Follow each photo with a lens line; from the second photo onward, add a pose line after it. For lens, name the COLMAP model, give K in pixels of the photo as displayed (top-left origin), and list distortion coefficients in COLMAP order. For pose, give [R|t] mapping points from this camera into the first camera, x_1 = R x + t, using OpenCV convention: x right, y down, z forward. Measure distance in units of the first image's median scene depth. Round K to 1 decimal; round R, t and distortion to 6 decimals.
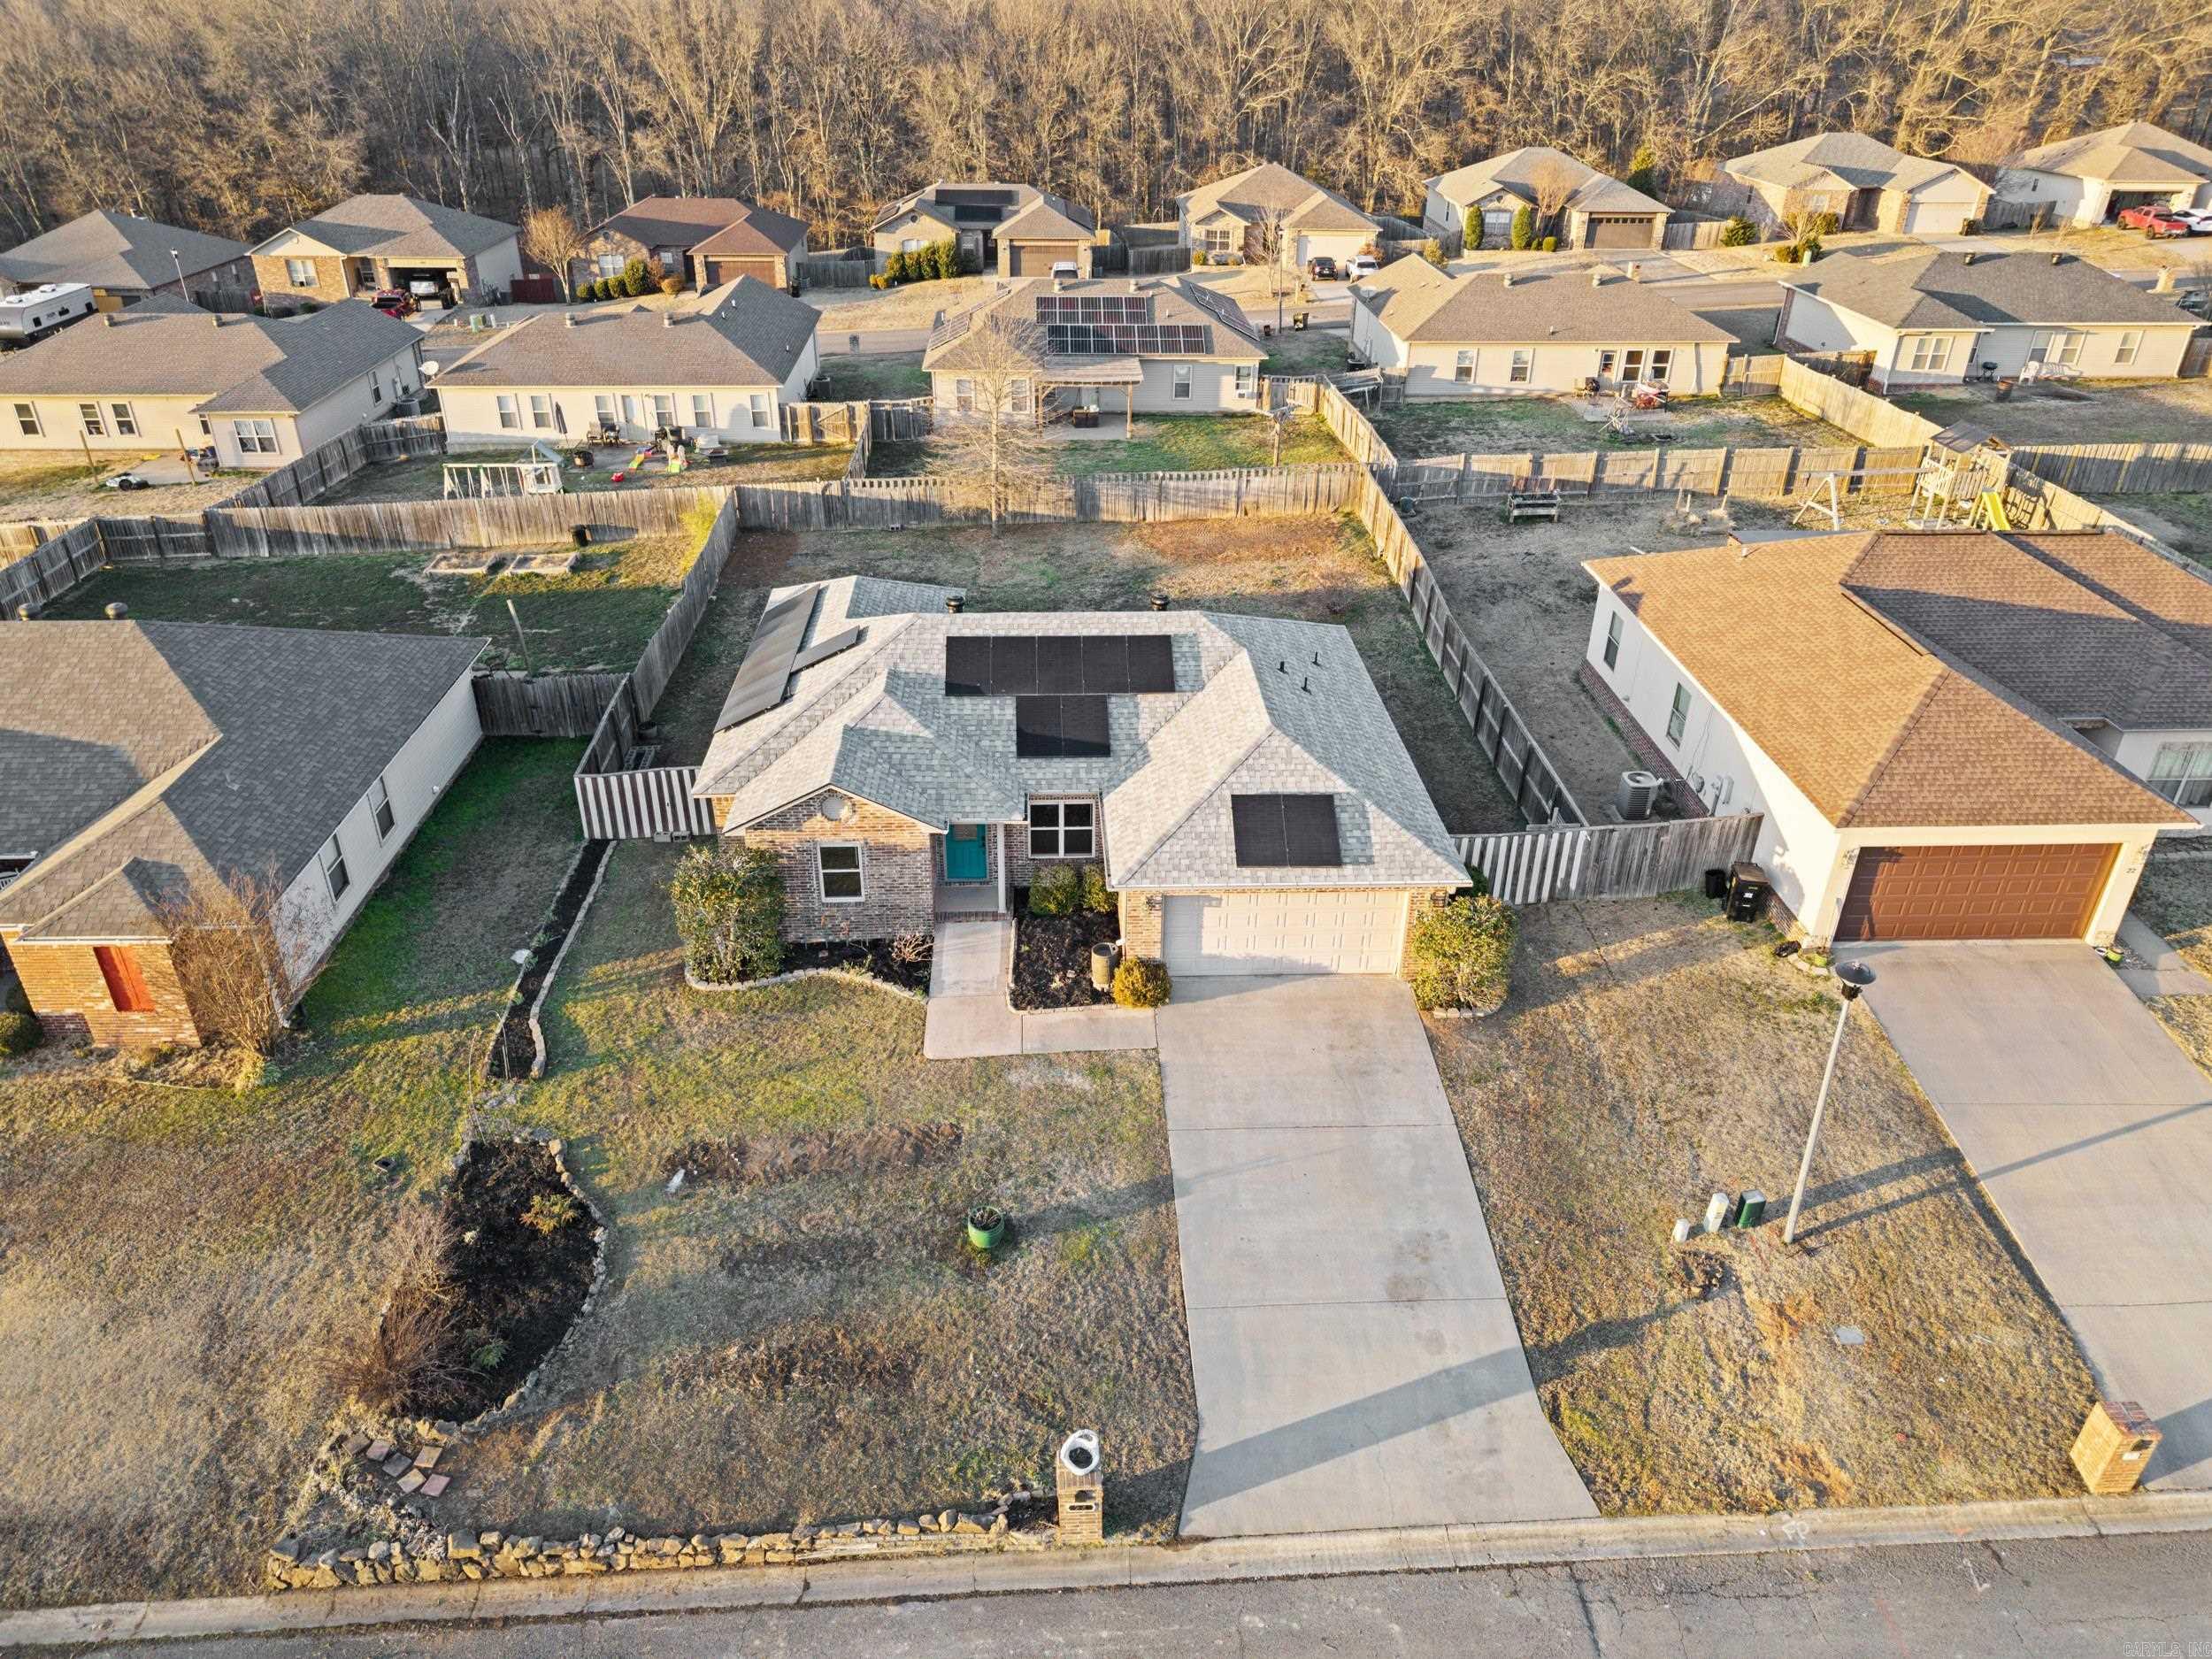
lens RADIAL K [[1510.6, 0, 1103.7], [0, 1510.6, 798.3], [0, 0, 1]] dist [0.042096, -0.036105]
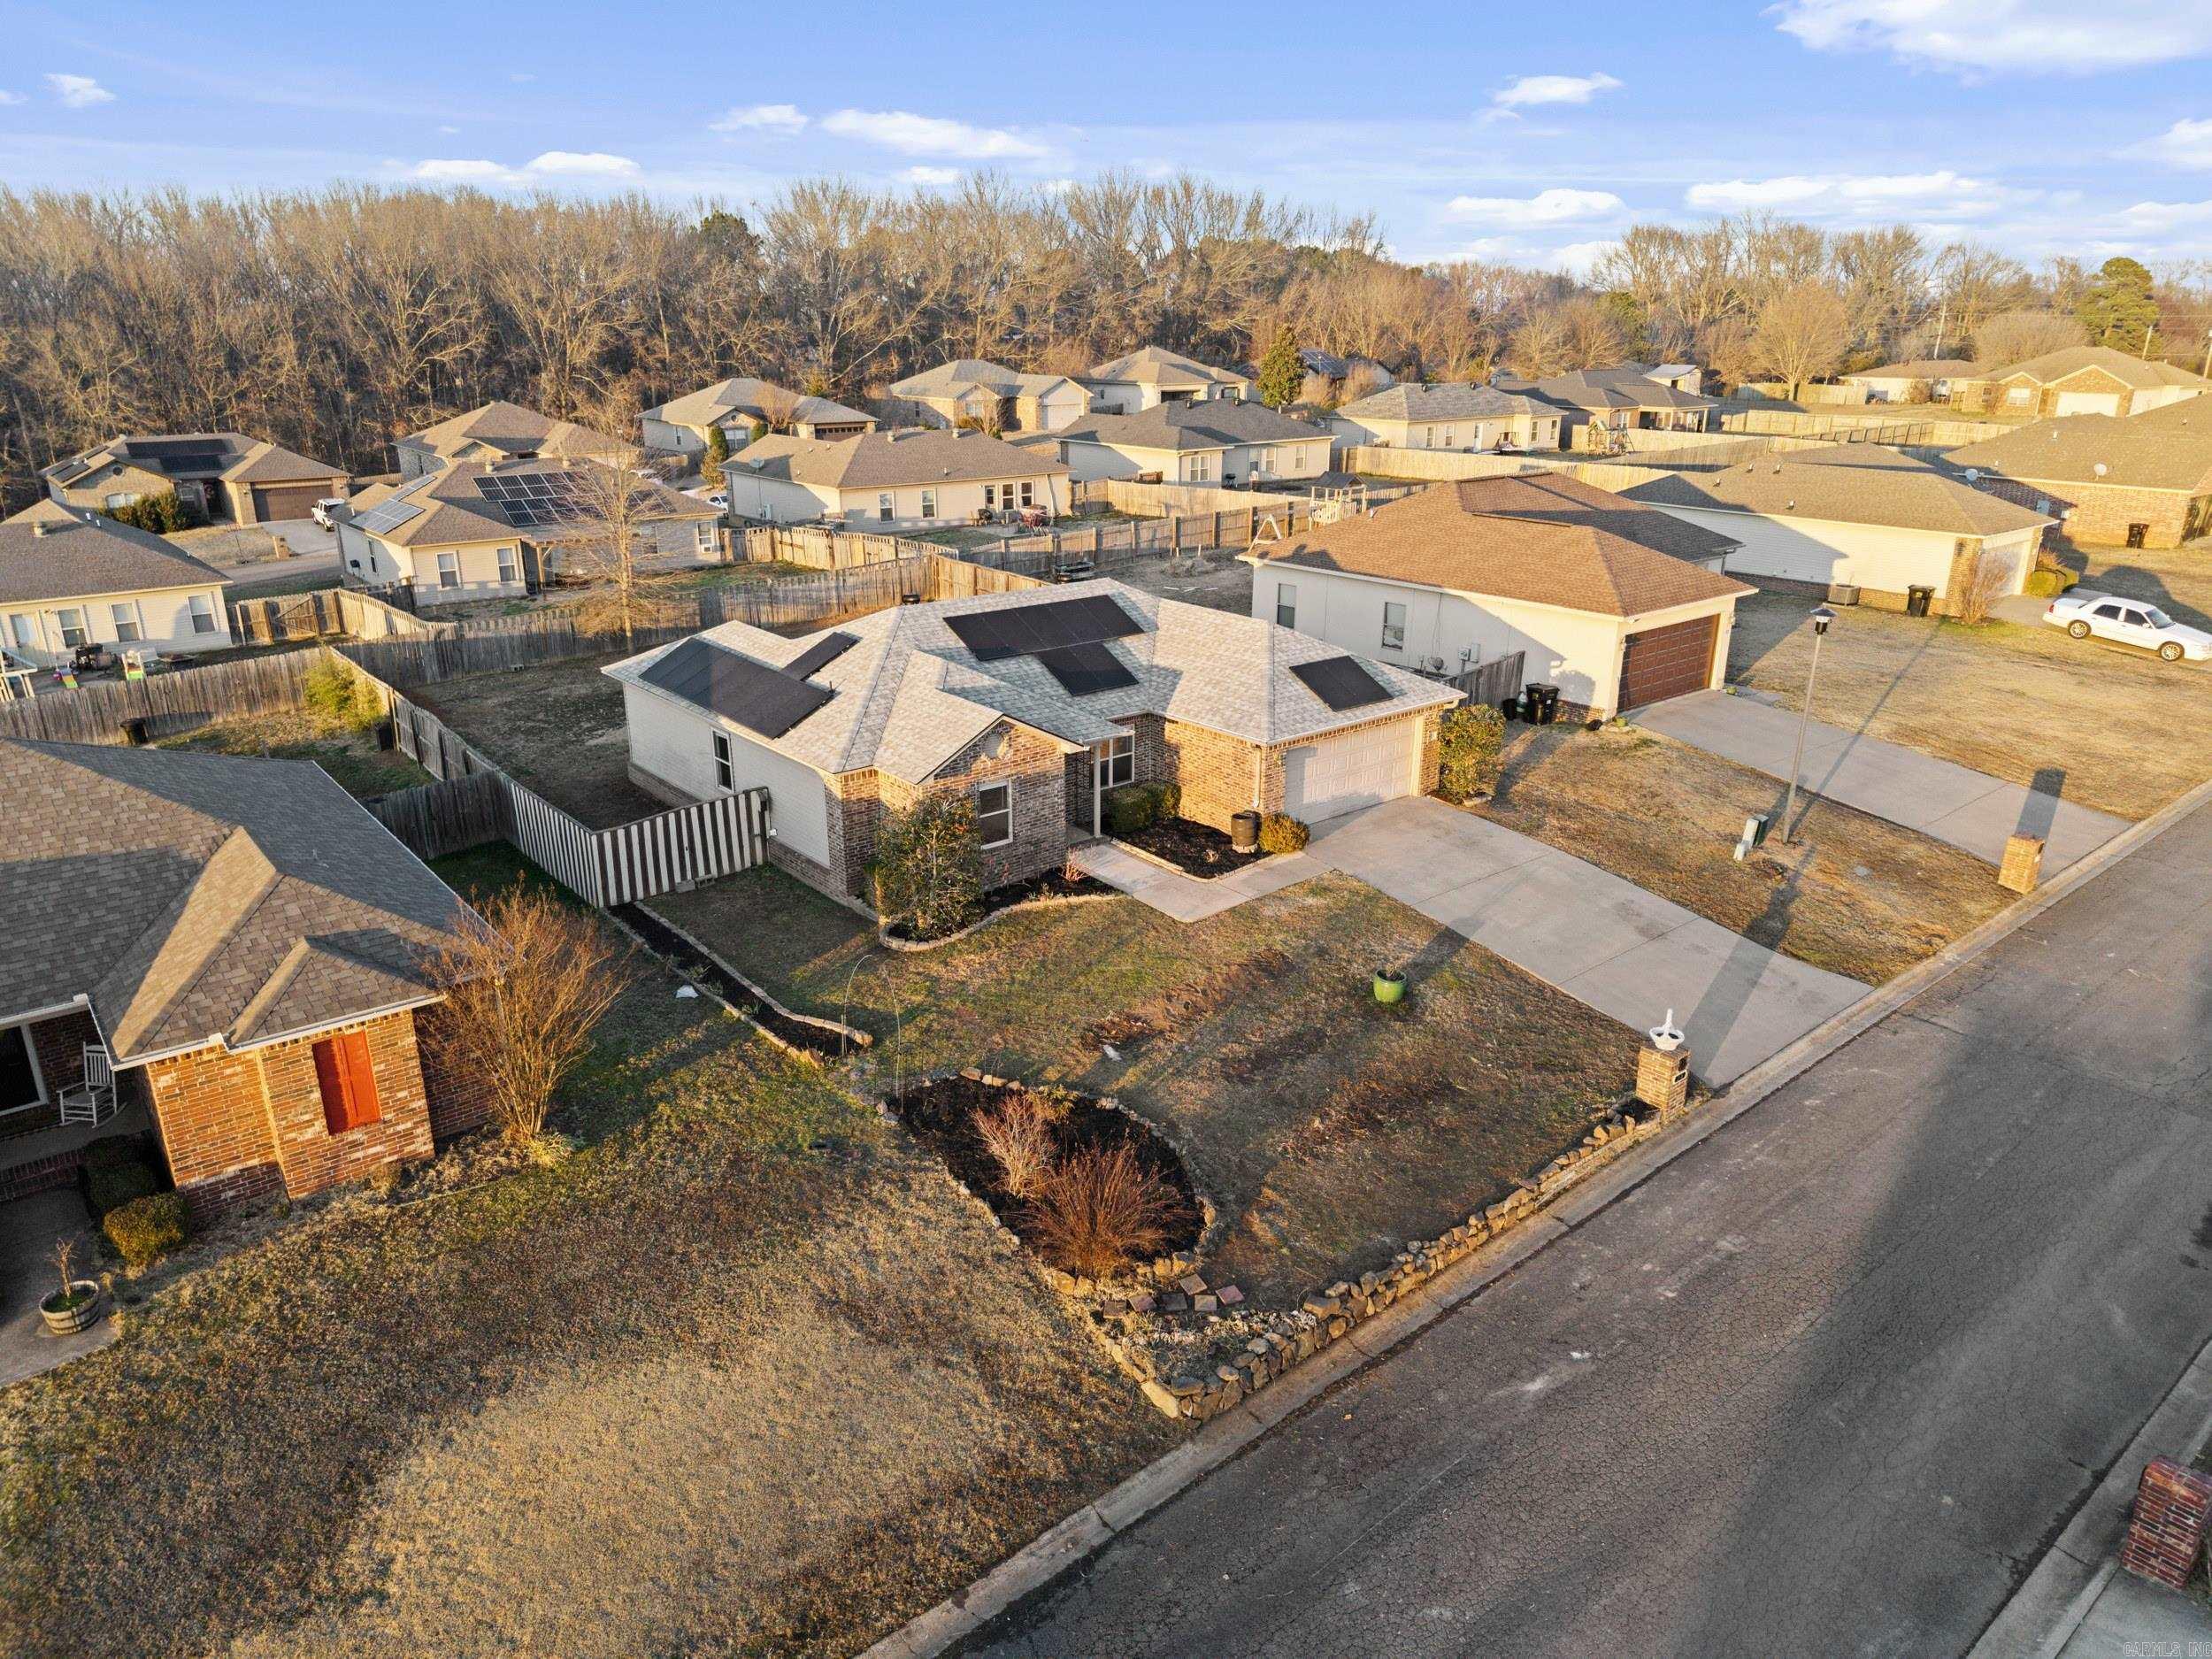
lens RADIAL K [[1465.0, 0, 1094.9], [0, 1465.0, 831.9], [0, 0, 1]] dist [0.039357, -0.056191]
pose [[0.801840, -0.207362, 0.560404, -0.706728], [0.293170, 0.953740, -0.066569, 0.152564], [-0.520676, 0.217672, 0.825540, 0.157931]]
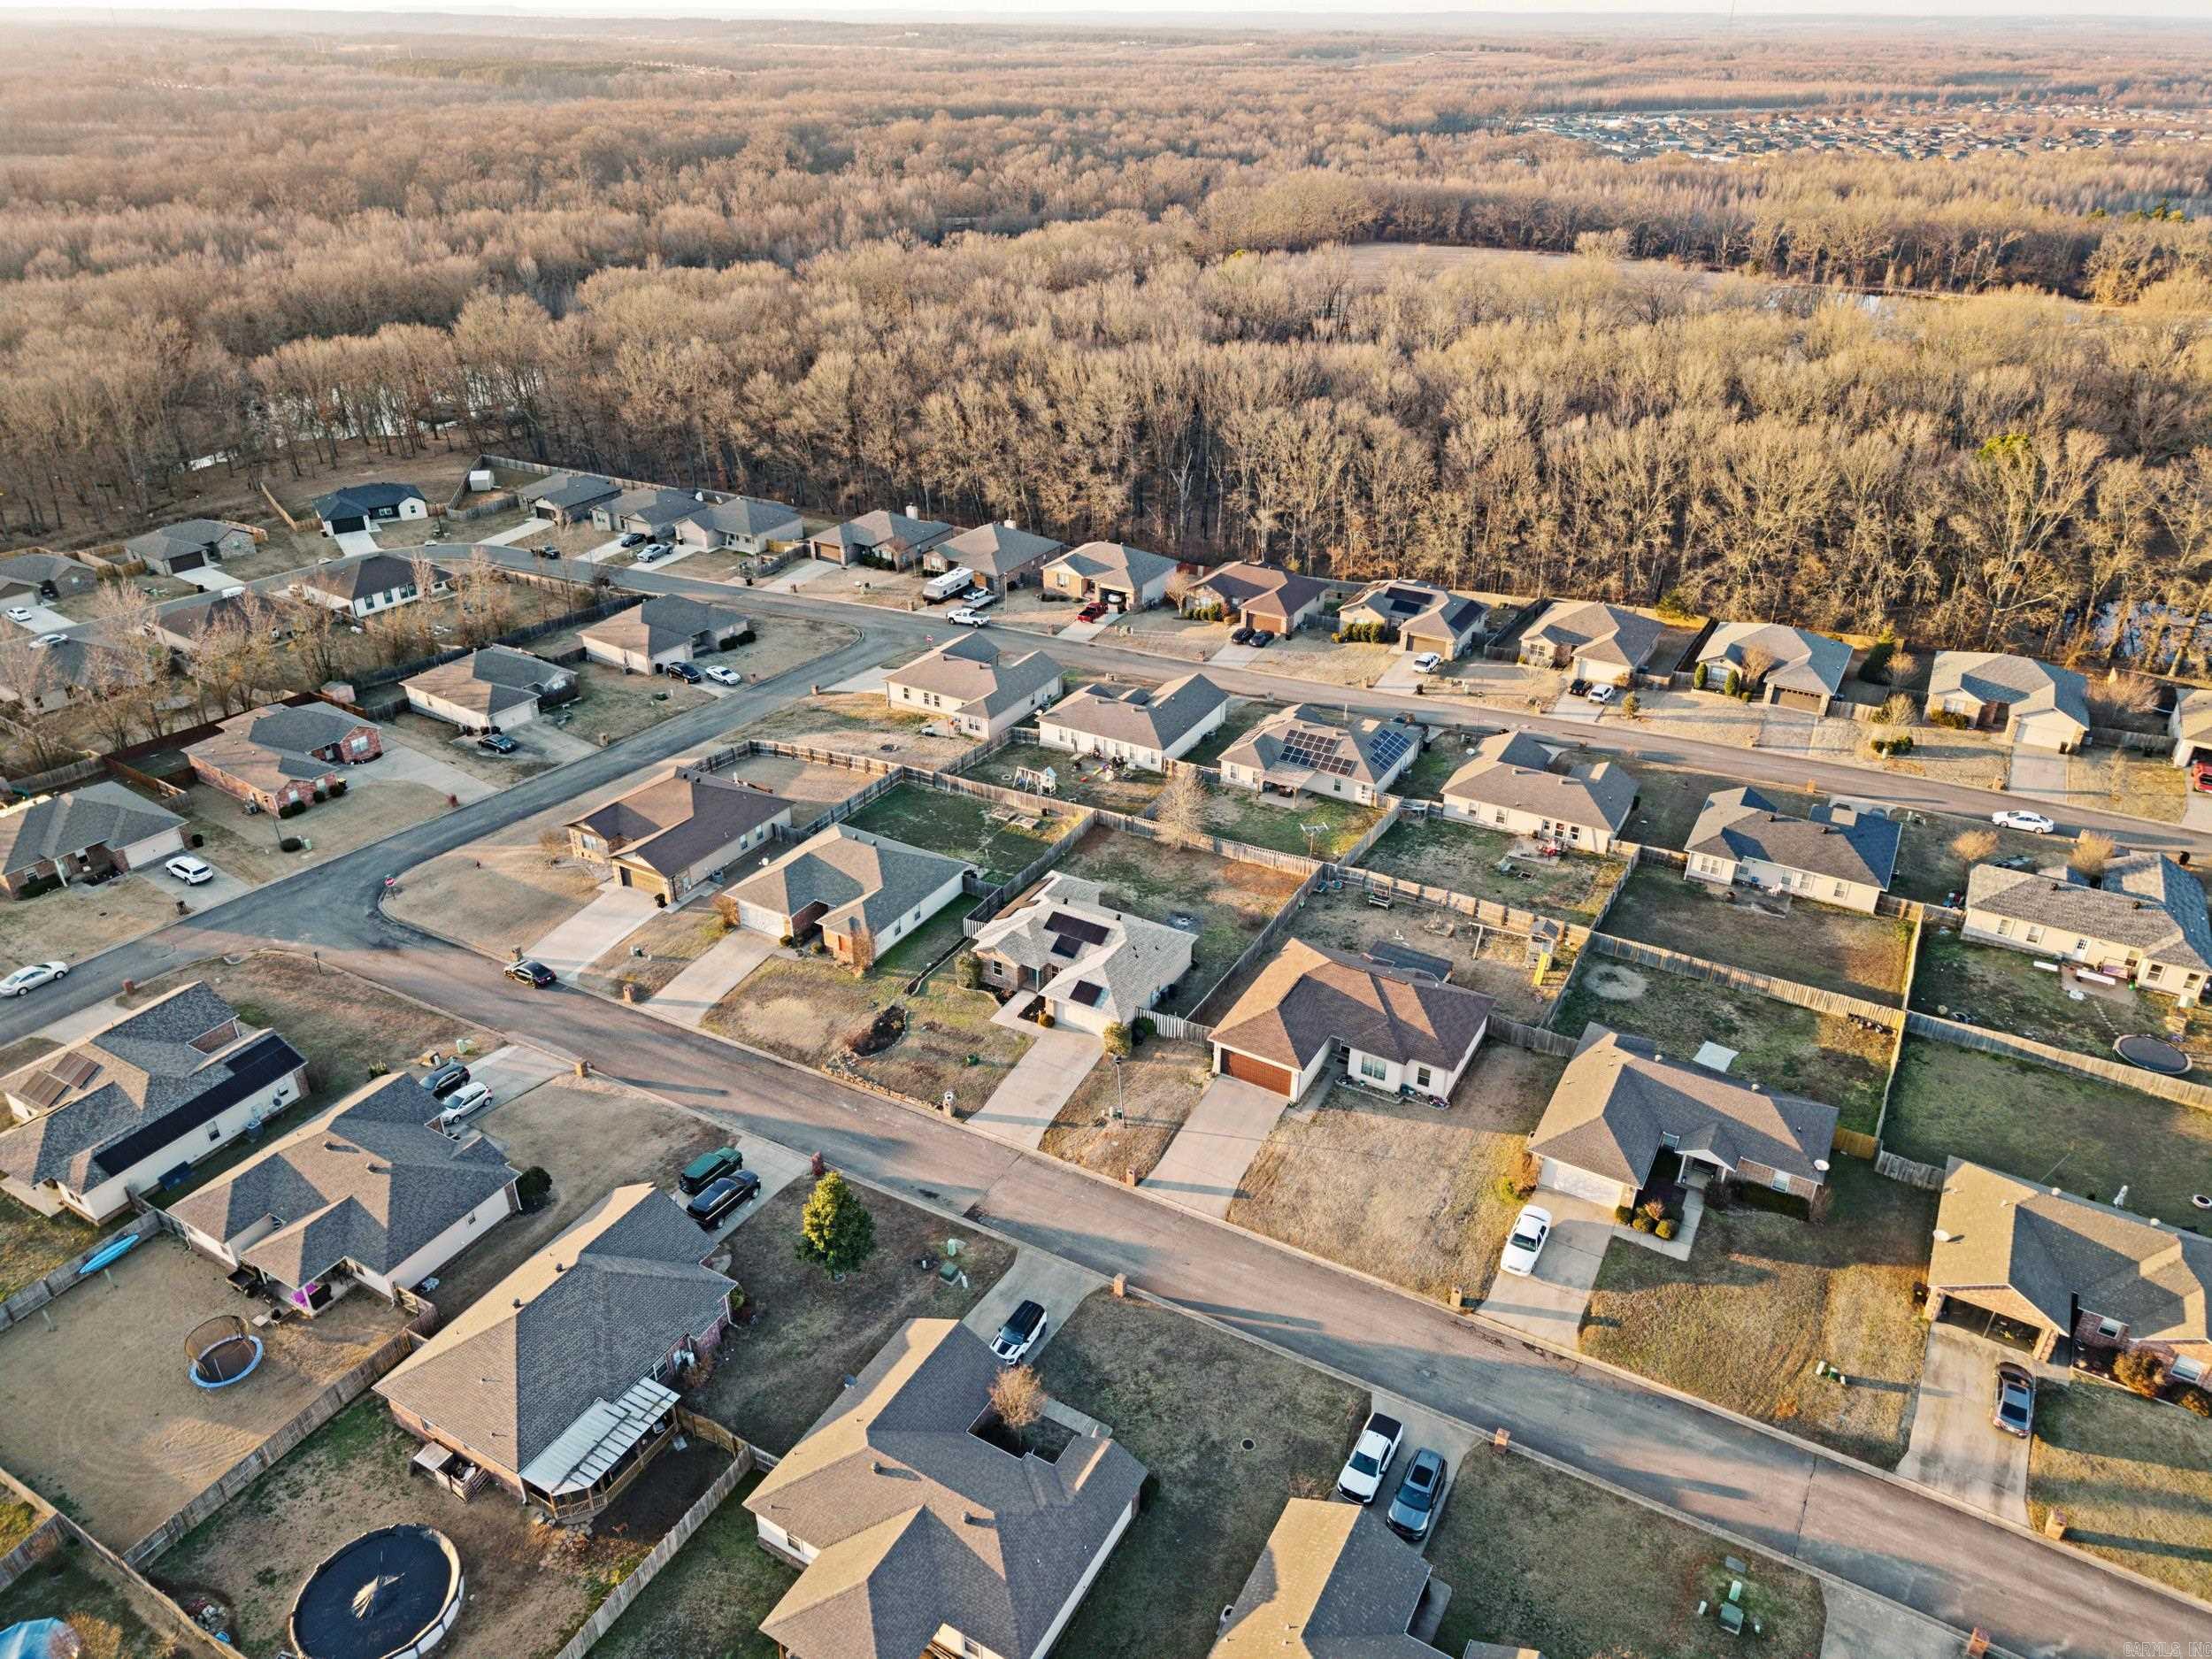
lens RADIAL K [[1465.0, 0, 1094.9], [0, 1465.0, 831.9], [0, 0, 1]] dist [0.039357, -0.056191]
pose [[0.841904, 0.250883, -0.477761, 1.747943], [-0.250981, 0.965814, 0.064895, -0.597467], [0.477710, 0.065274, 0.876090, -2.170654]]
